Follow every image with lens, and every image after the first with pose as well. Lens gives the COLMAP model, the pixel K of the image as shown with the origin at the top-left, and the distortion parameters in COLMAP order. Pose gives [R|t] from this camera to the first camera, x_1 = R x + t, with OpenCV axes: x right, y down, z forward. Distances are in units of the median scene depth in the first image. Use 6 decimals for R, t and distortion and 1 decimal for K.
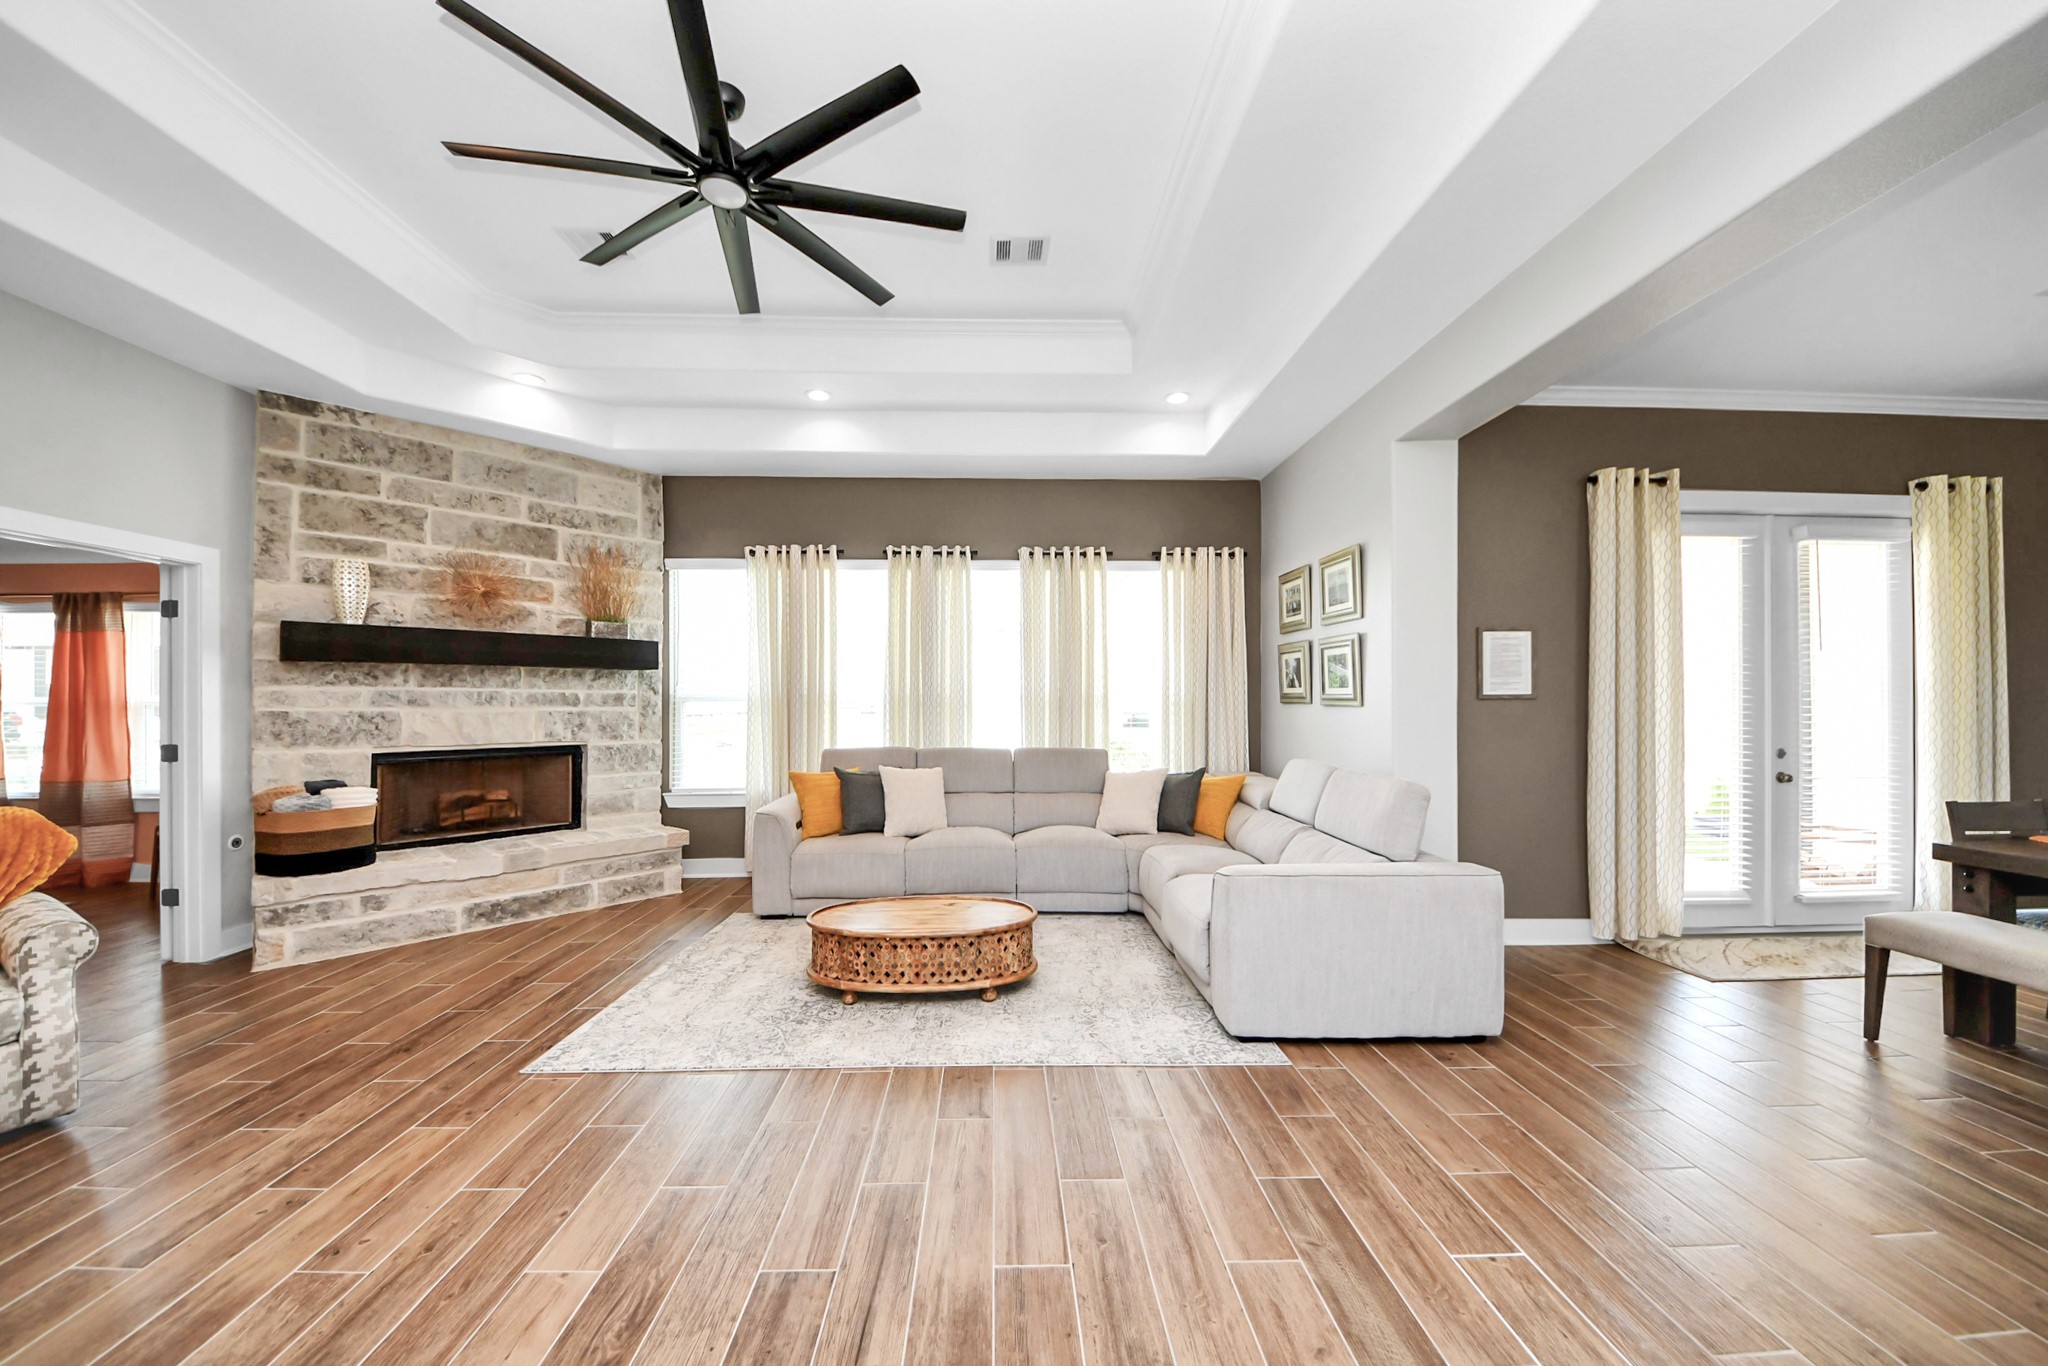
lens RADIAL K [[750.8, 0, 1001.7], [0, 750.8, 691.0], [0, 0, 1]] dist [0.001933, -0.004399]
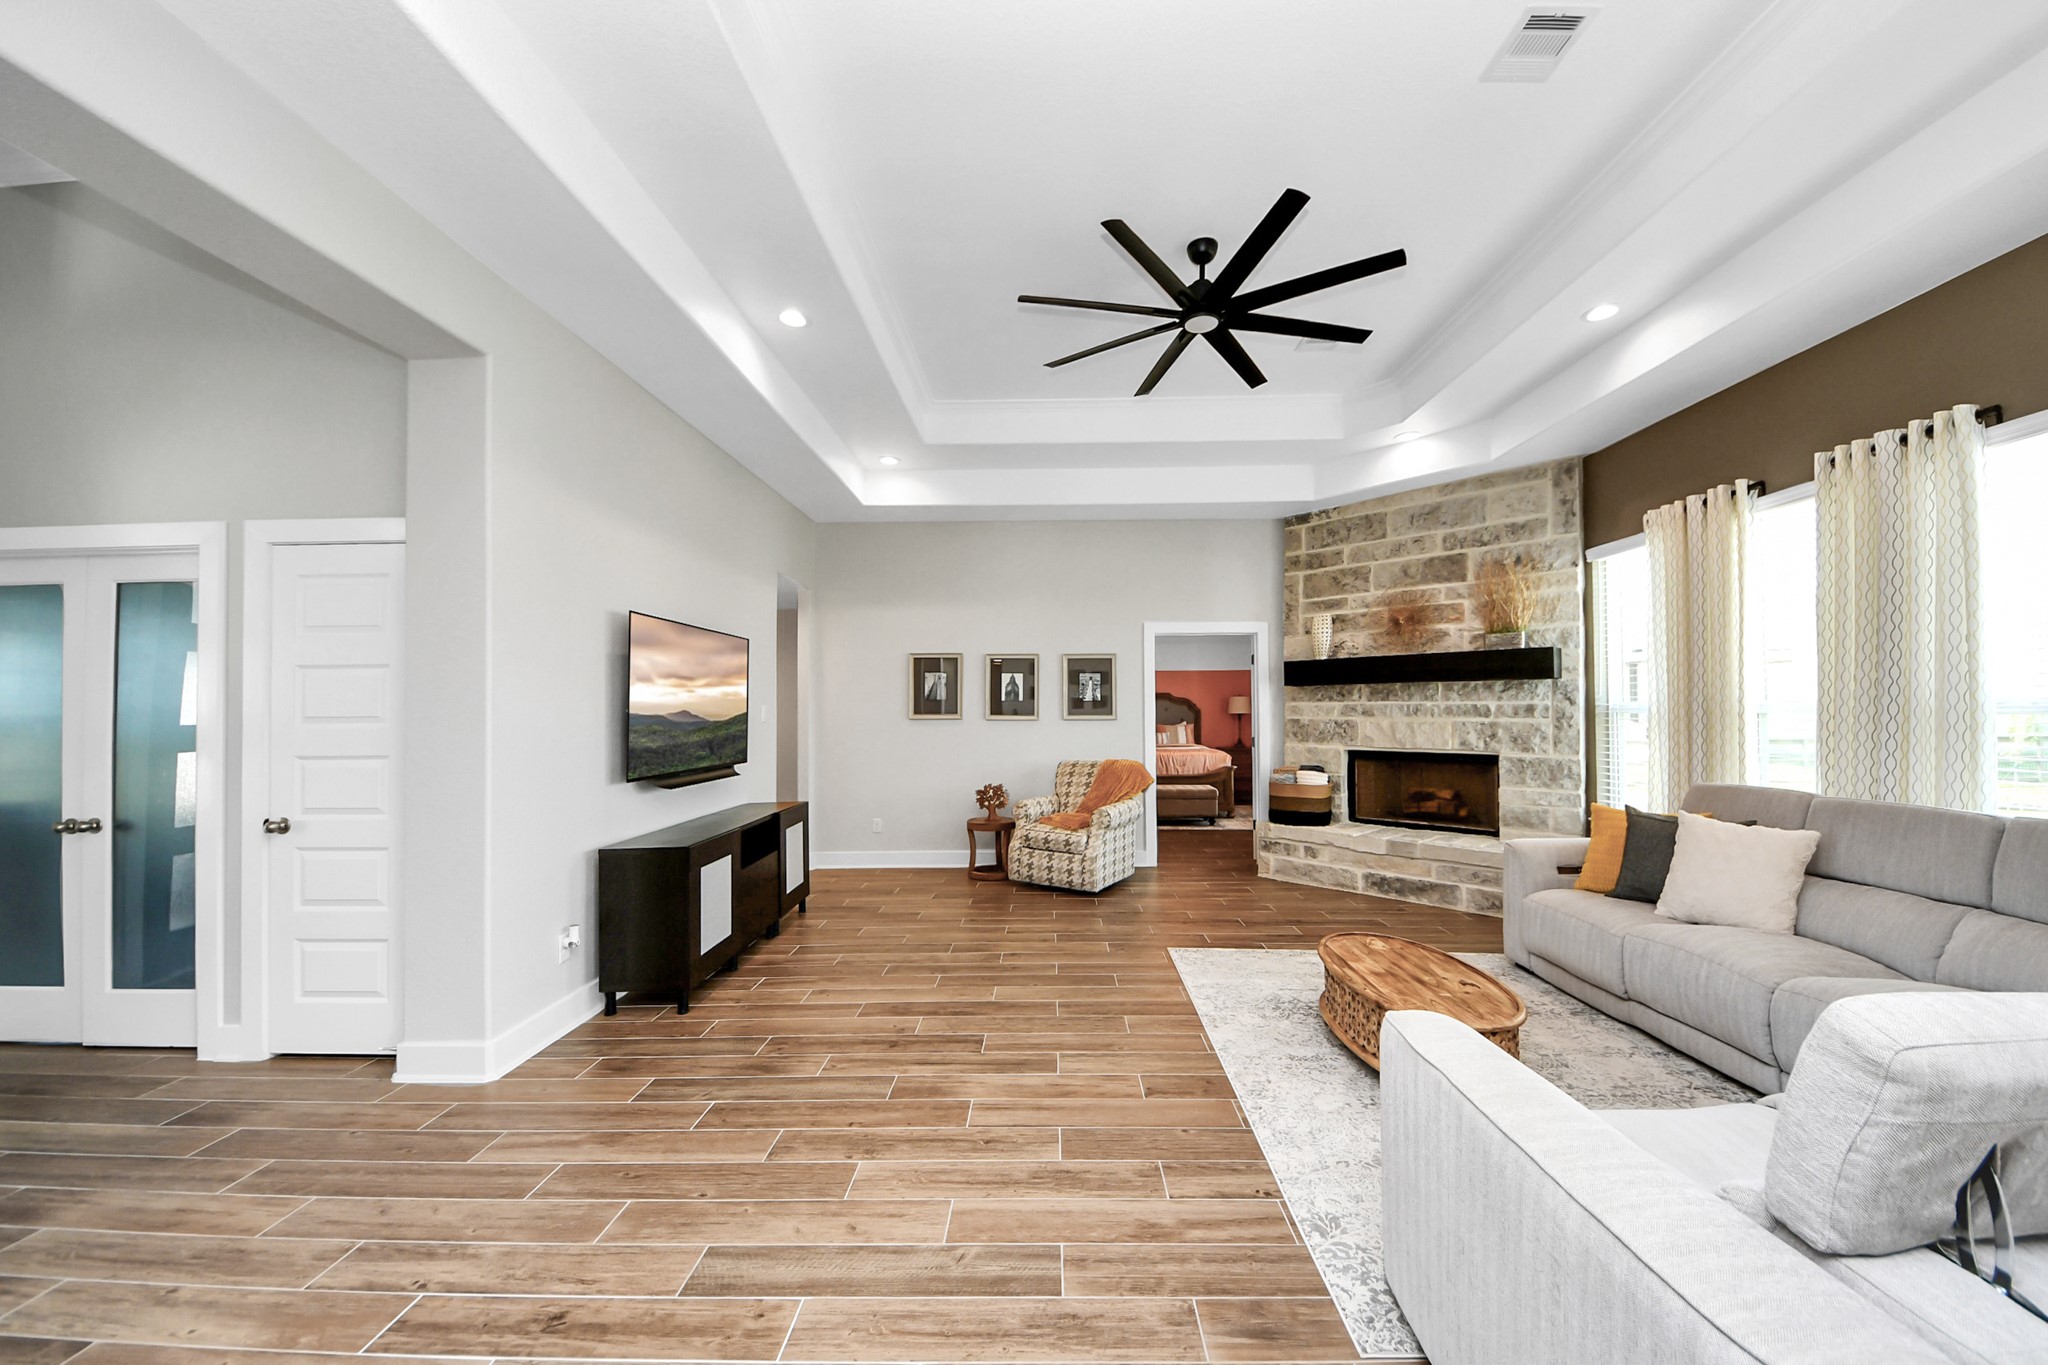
lens RADIAL K [[750.8, 0, 1011.1], [0, 750.8, 698.1], [0, 0, 1]] dist [0.001933, -0.004399]
pose [[-0.058052, -0.018784, -0.998137, 0.562364], [0.016656, 0.999666, -0.019782, 0.003918], [0.998175, -0.017773, -0.057719, 0.448574]]
